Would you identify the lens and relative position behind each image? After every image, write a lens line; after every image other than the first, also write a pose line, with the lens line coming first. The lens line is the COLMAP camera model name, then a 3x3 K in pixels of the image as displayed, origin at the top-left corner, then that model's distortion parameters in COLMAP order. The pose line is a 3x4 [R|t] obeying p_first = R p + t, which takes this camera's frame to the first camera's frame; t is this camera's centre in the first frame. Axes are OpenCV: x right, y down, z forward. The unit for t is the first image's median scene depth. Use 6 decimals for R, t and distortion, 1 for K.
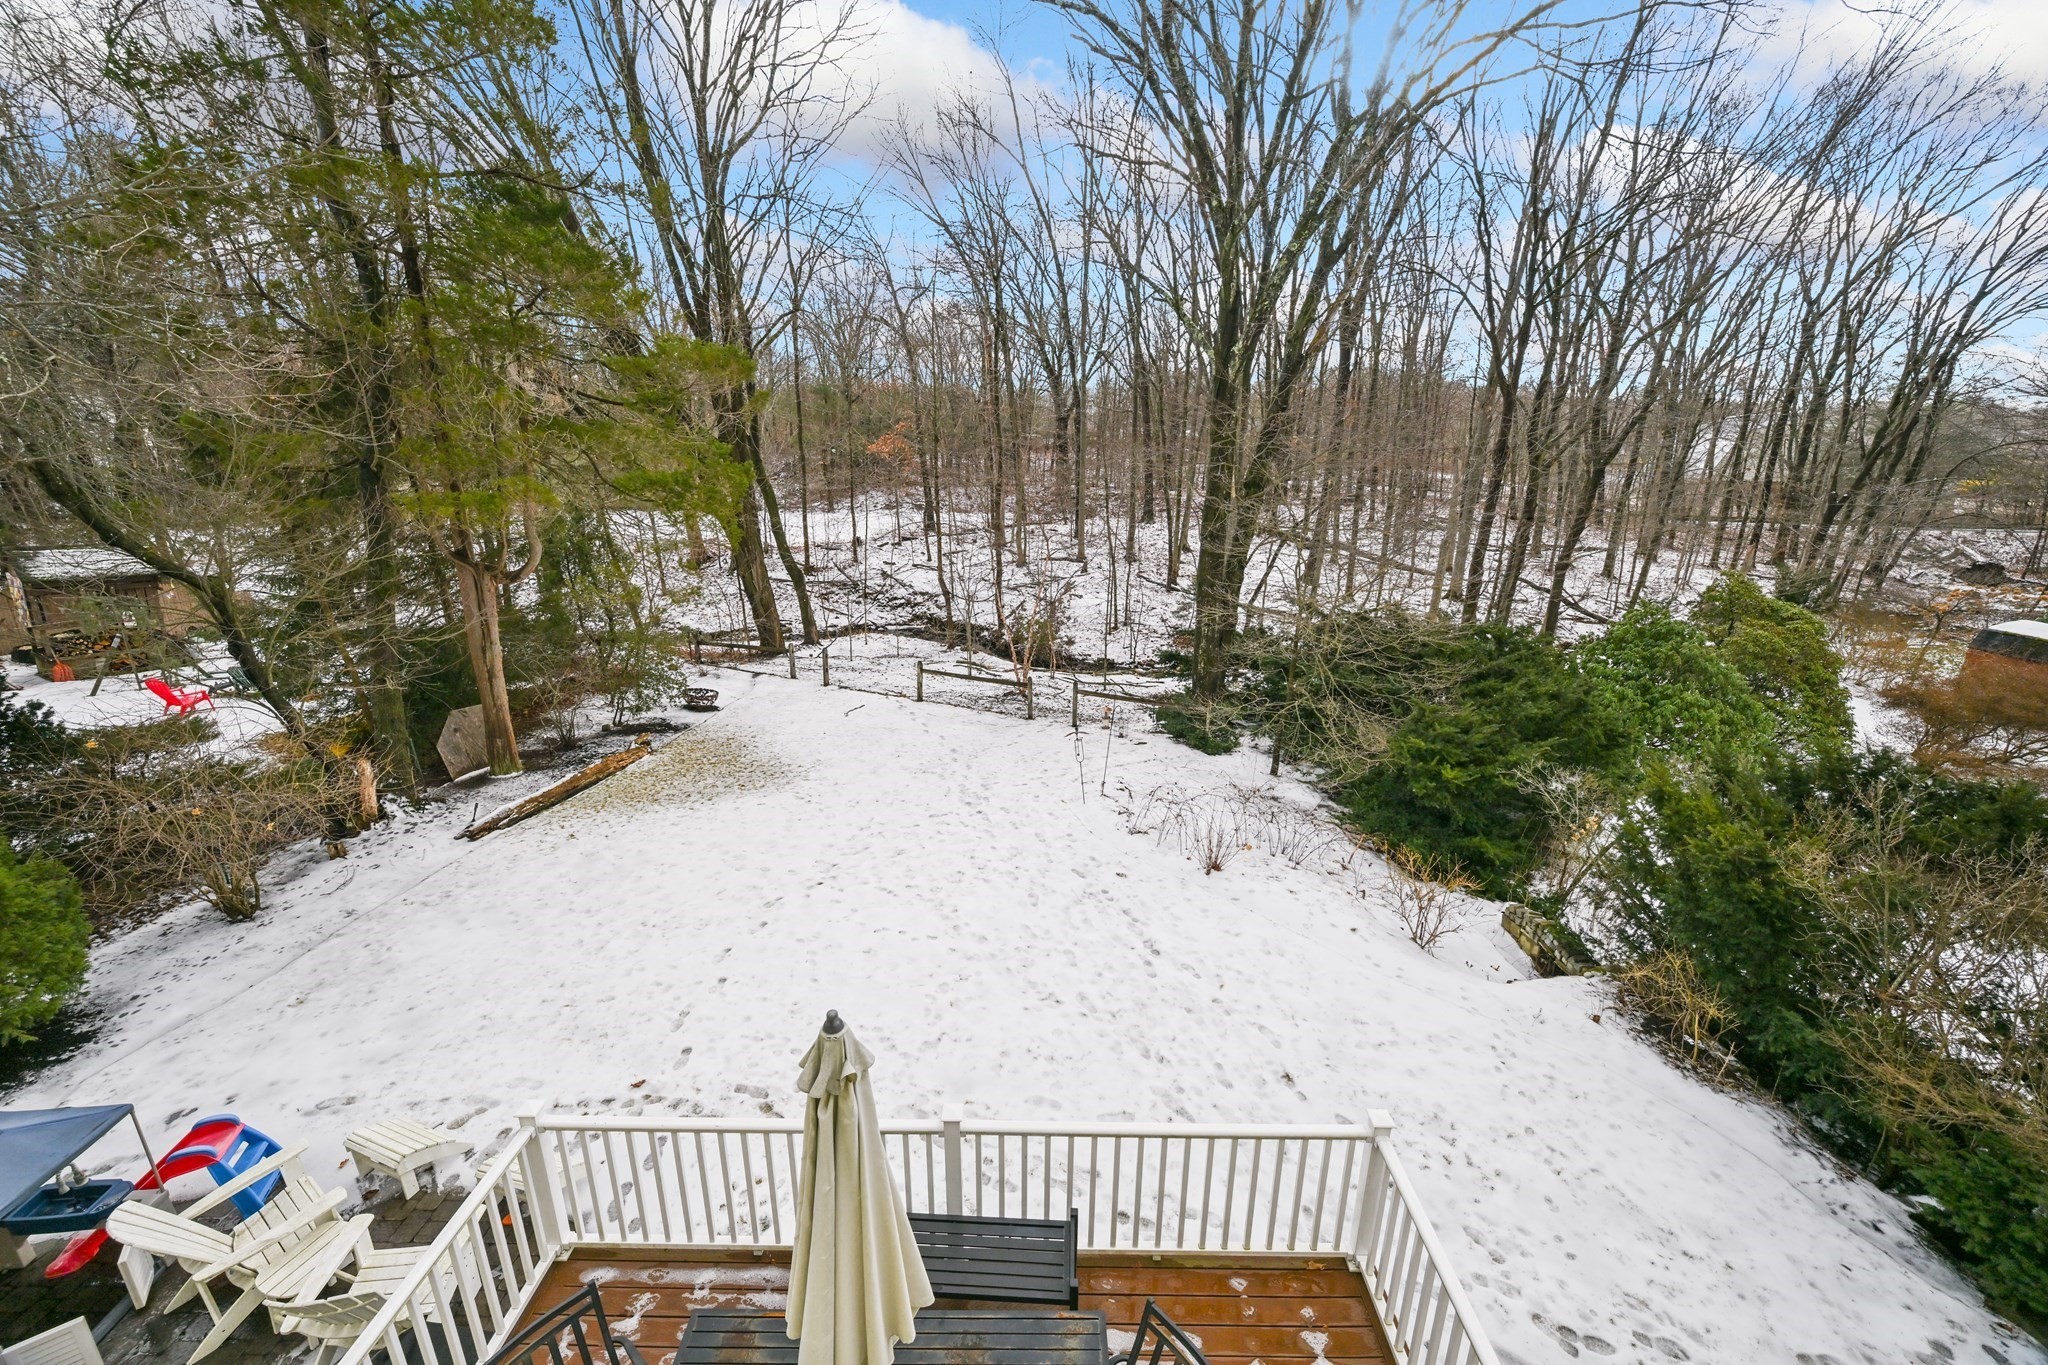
lens RADIAL K [[793.0, 0, 1024.0], [0, 793.0, 682.5], [0, 0, 1]] dist [-0.002598, 0.000606]
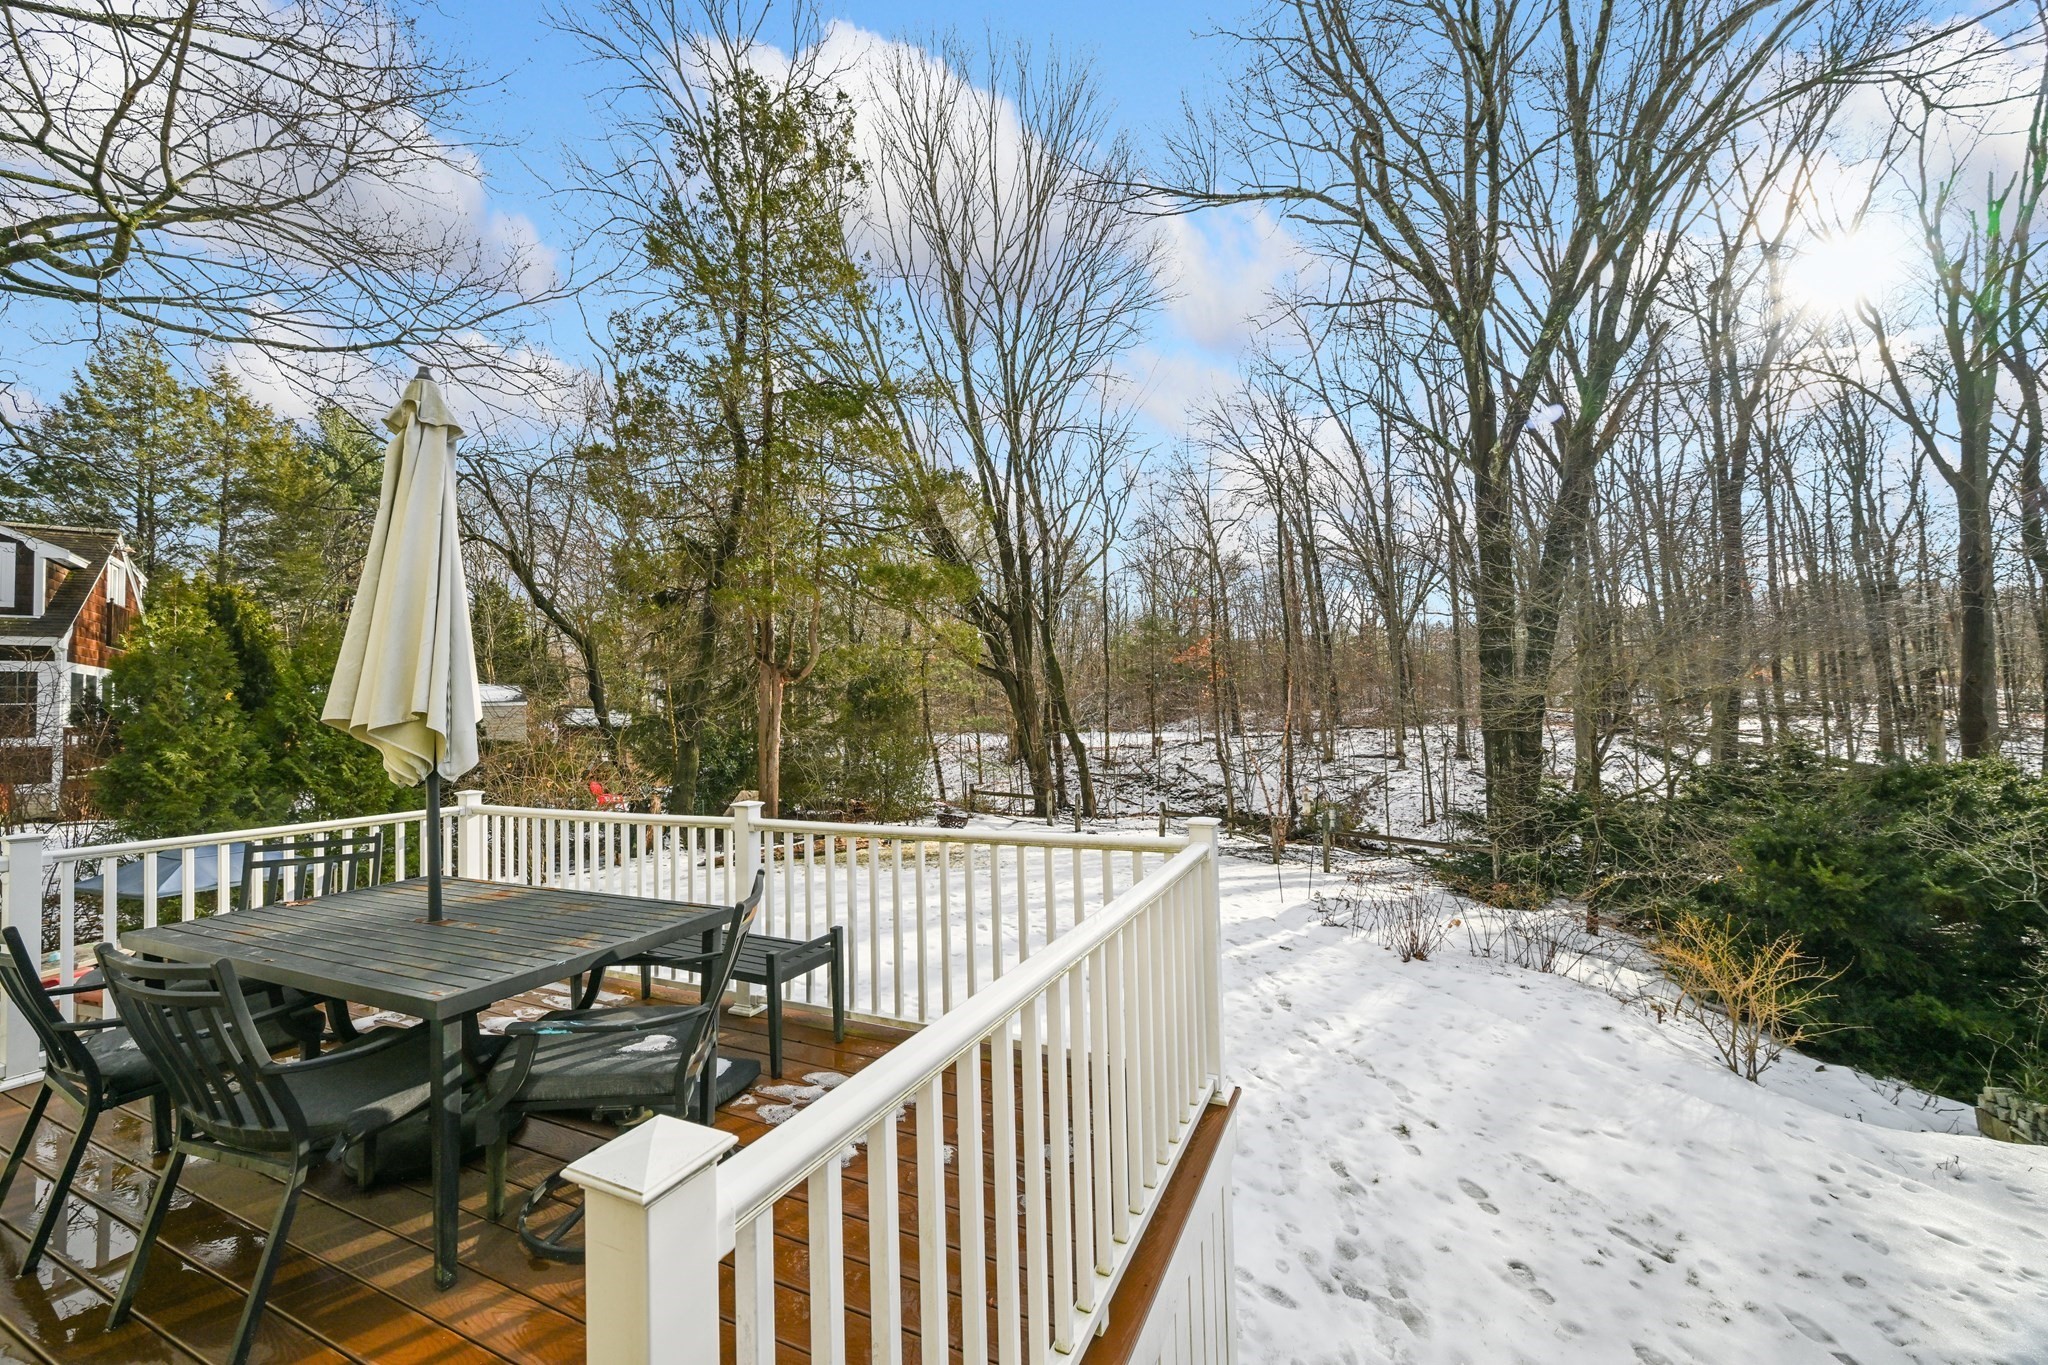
lens RADIAL K [[793.0, 0, 1024.0], [0, 793.0, 682.5], [0, 0, 1]] dist [-0.002598, 0.000606]
pose [[0.908047, -0.033828, -0.417500, 0.069244], [-0.098978, 0.951178, -0.292343, 0.075014], [0.407006, 0.306785, 0.860366, 0.033537]]
